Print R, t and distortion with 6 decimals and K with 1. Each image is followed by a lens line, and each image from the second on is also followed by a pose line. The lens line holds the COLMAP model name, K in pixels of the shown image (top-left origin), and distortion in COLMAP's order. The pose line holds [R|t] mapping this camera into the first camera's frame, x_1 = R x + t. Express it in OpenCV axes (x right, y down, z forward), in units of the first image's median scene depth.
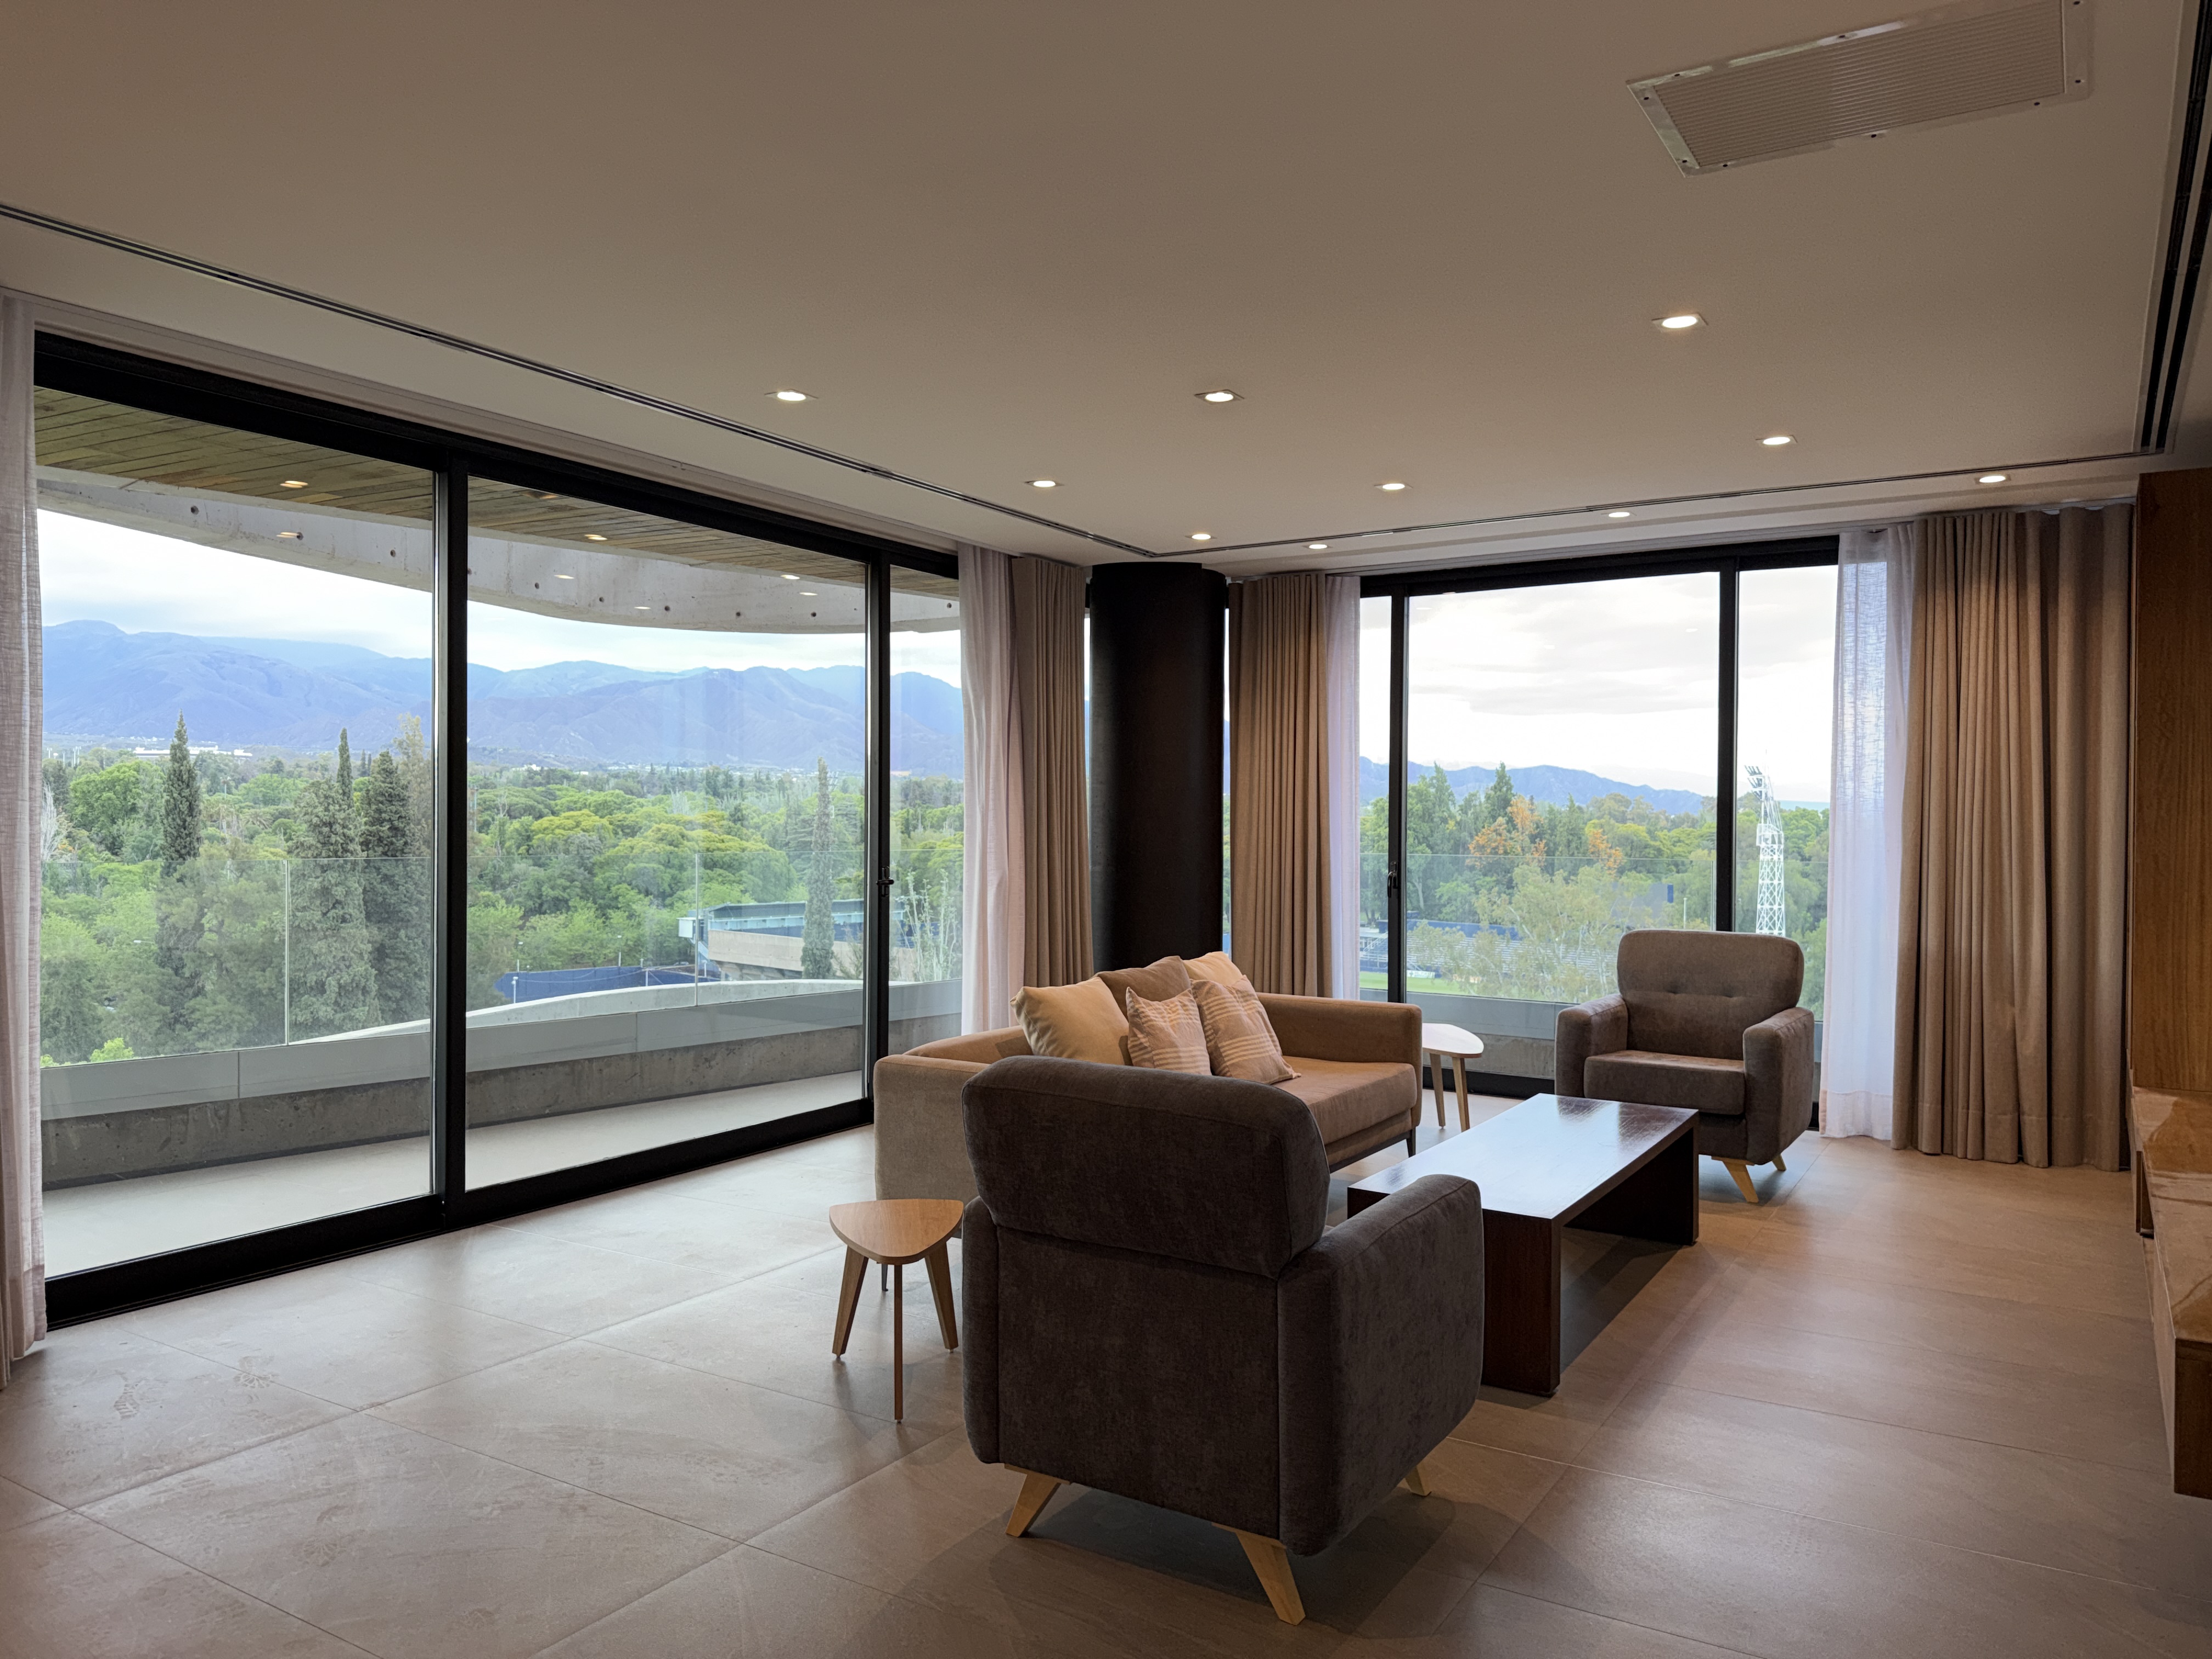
lens RADIAL K [[1579.7, 0, 1106.0], [0, 1579.7, 829.5], [0, 0, 1]] dist [0.158493, -0.298316]
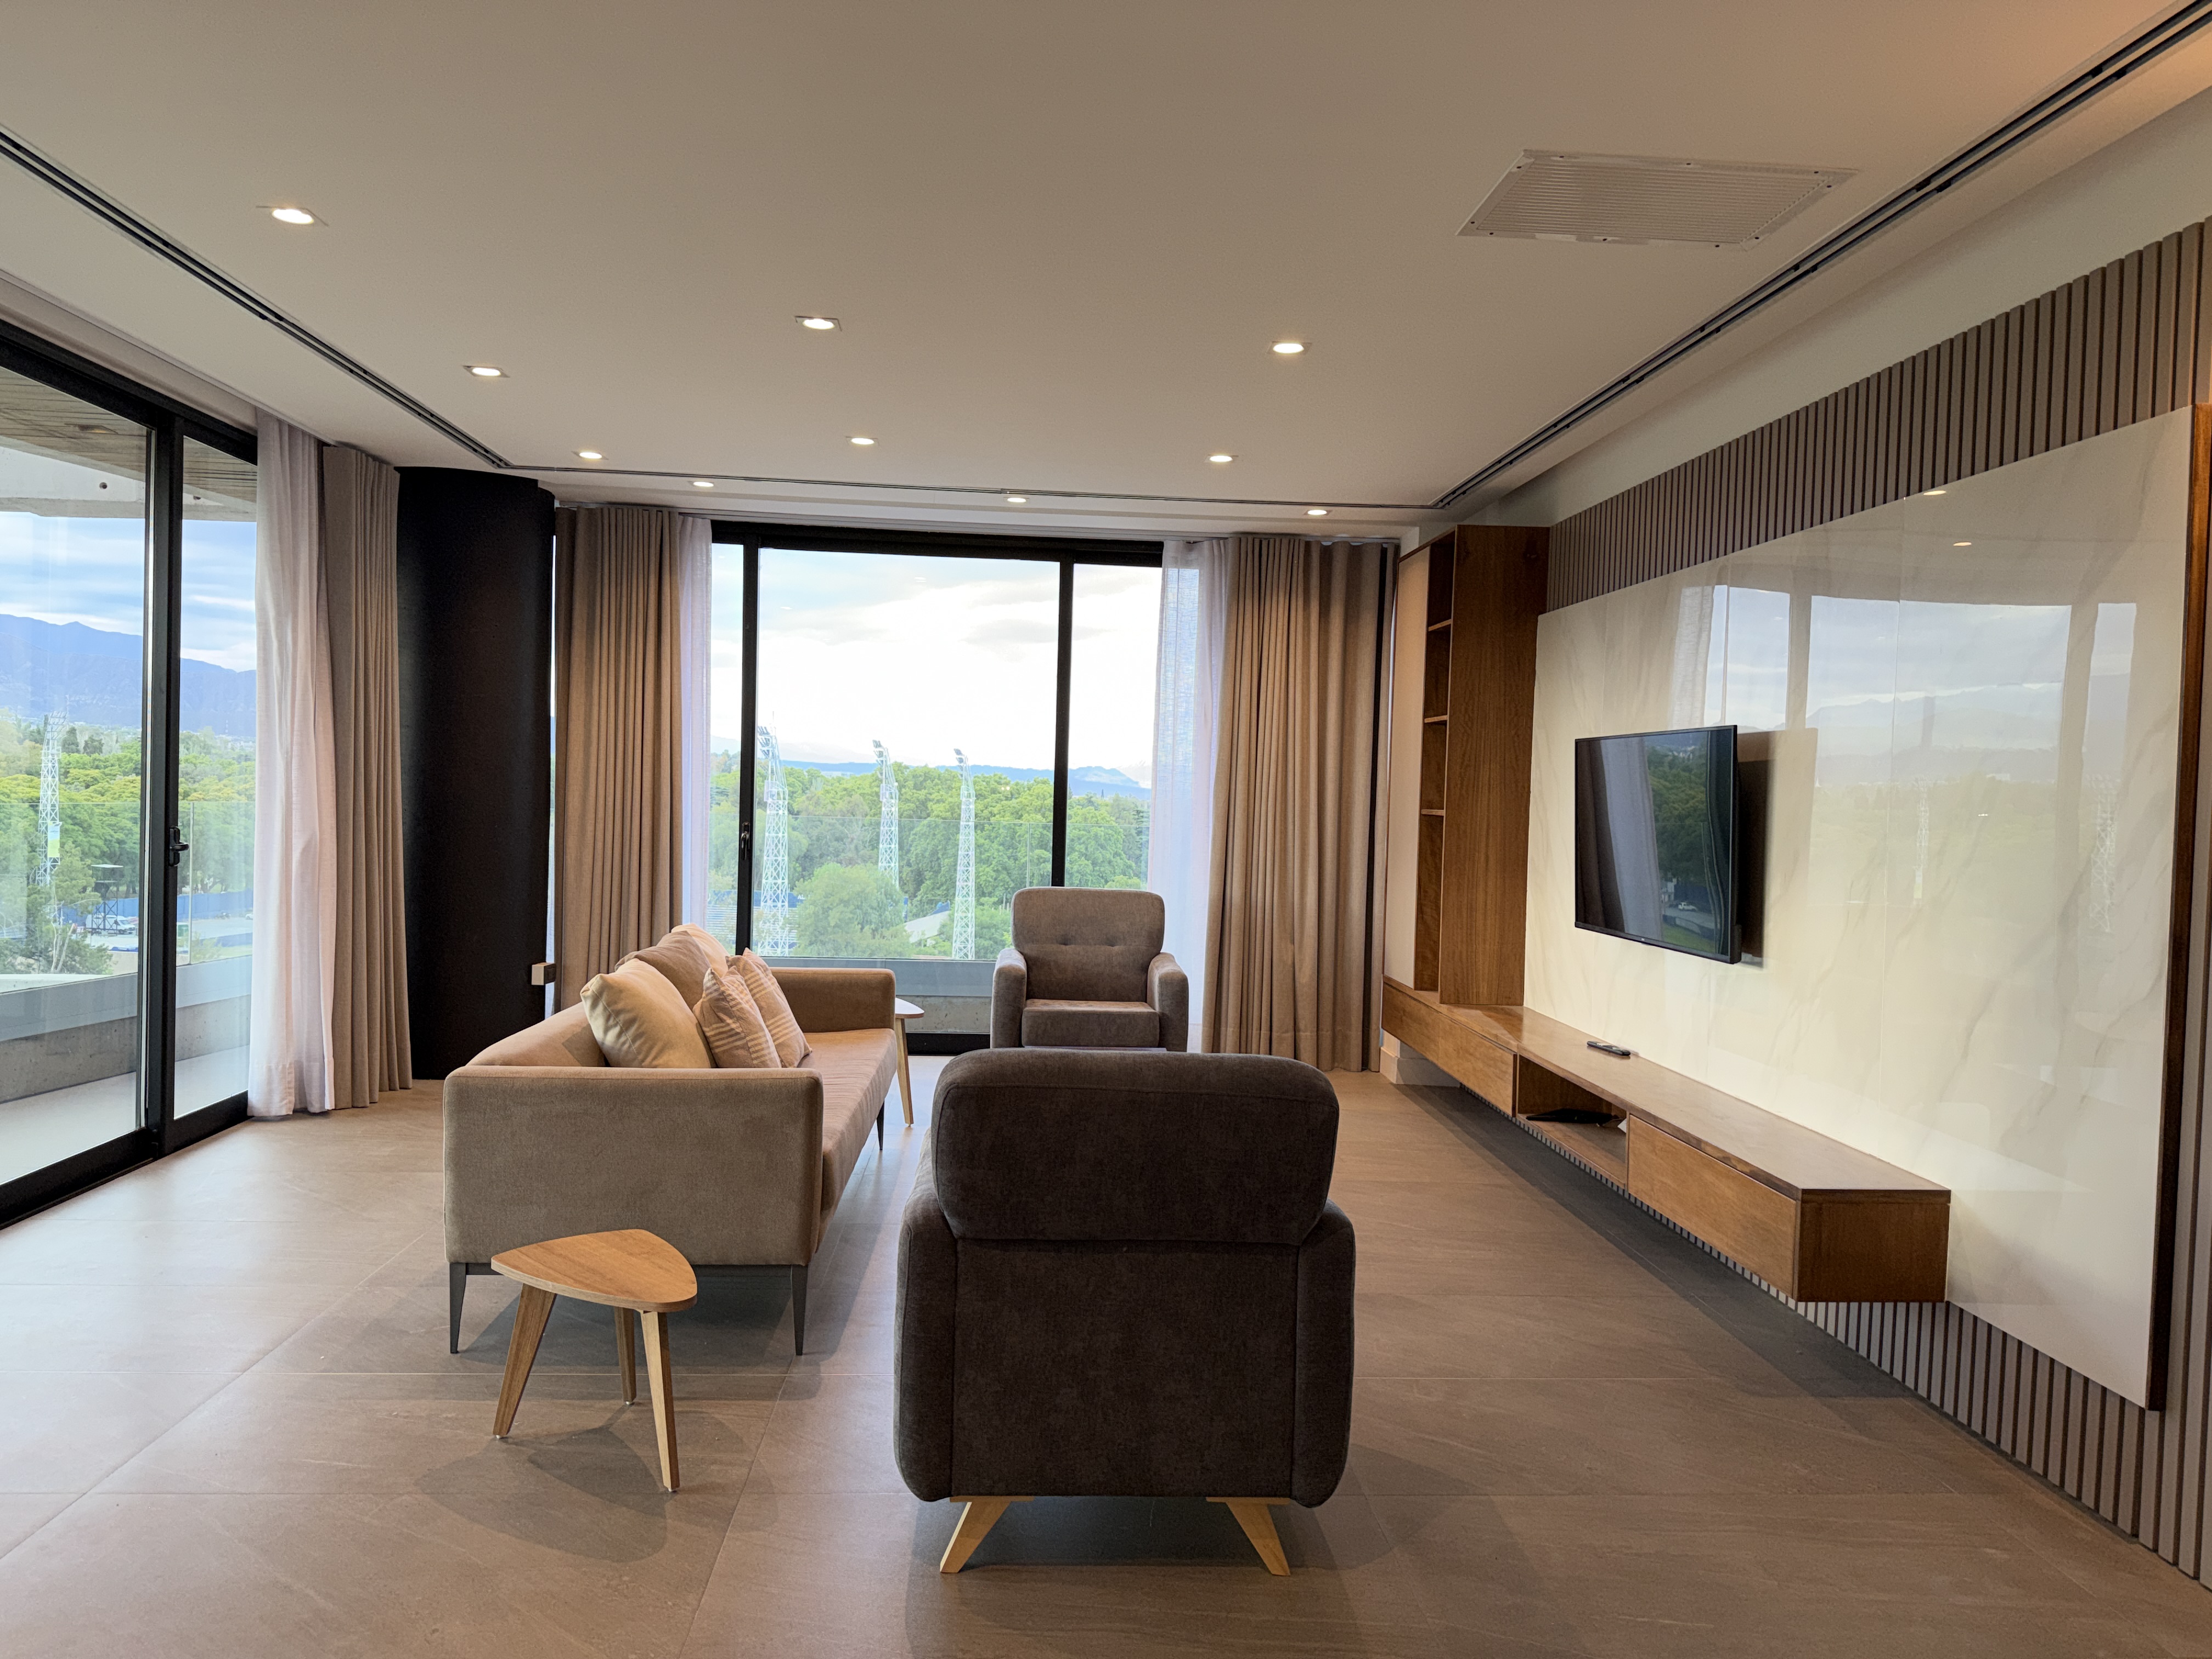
lens RADIAL K [[1579.7, 0, 1106.0], [0, 1579.7, 829.5], [0, 0, 1]] dist [0.158493, -0.298316]
pose [[0.800484, 0.001926, 0.599351, -0.257429], [-0.020377, 0.999504, 0.024003, -0.003518], [-0.599008, -0.031427, 0.800126, 0.109656]]
